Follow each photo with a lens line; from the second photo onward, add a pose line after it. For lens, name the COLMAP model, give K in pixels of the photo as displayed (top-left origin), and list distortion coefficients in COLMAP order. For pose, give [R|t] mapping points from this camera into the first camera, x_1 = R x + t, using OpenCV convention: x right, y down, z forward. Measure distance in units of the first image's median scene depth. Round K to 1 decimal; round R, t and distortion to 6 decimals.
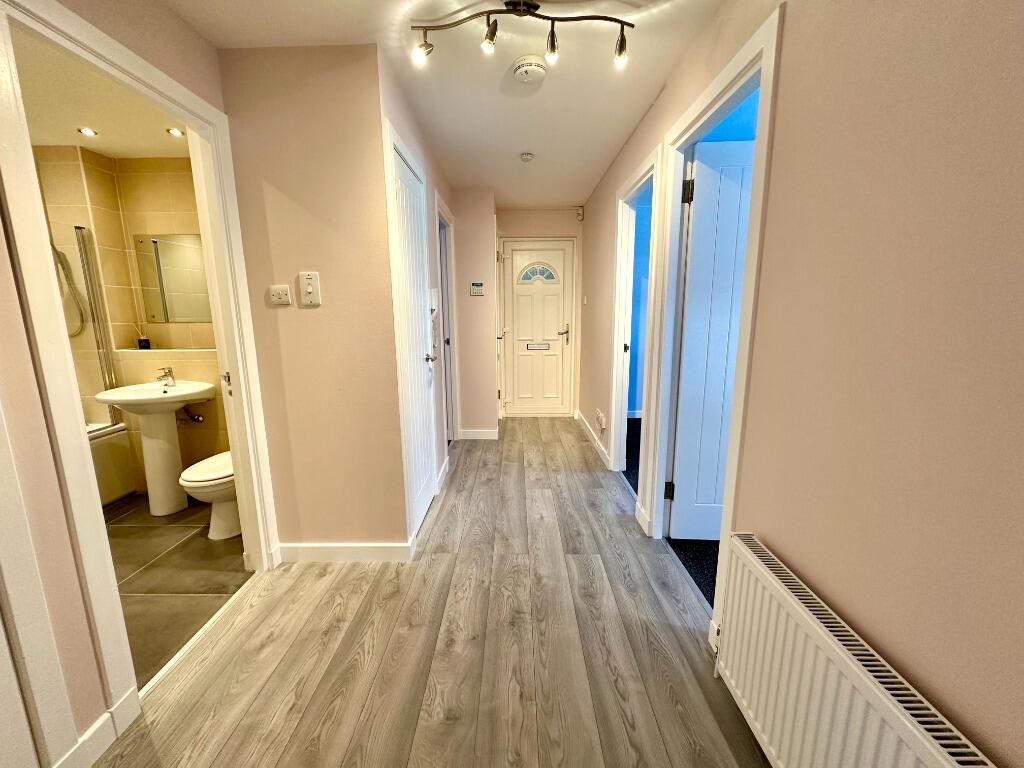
lens RADIAL K [[407.4, 0, 510.3], [0, 407.4, 382.3], [0, 0, 1]] dist [-0.001010, 0.000012]
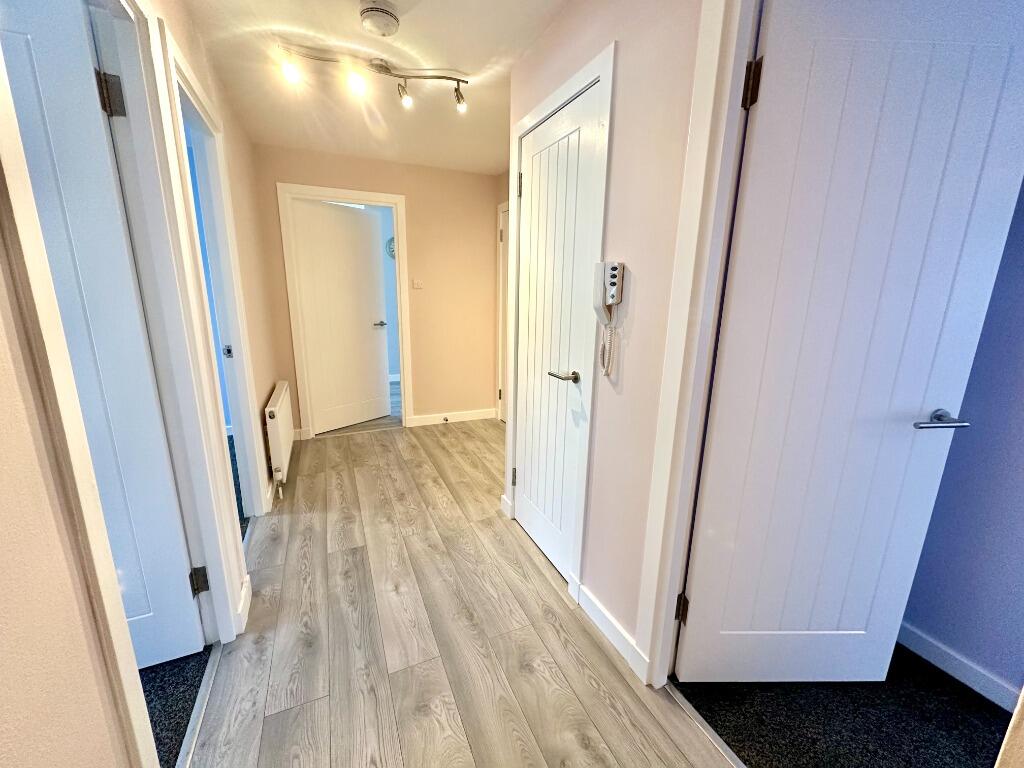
lens RADIAL K [[407.4, 0, 510.3], [0, 407.4, 382.3], [0, 0, 1]] dist [-0.001010, 0.000012]
pose [[-0.906596, 0.088350, -0.412648, 0.198981], [-0.082250, 0.922092, 0.378129, -0.367688], [0.413907, 0.376751, -0.828698, 1.915818]]
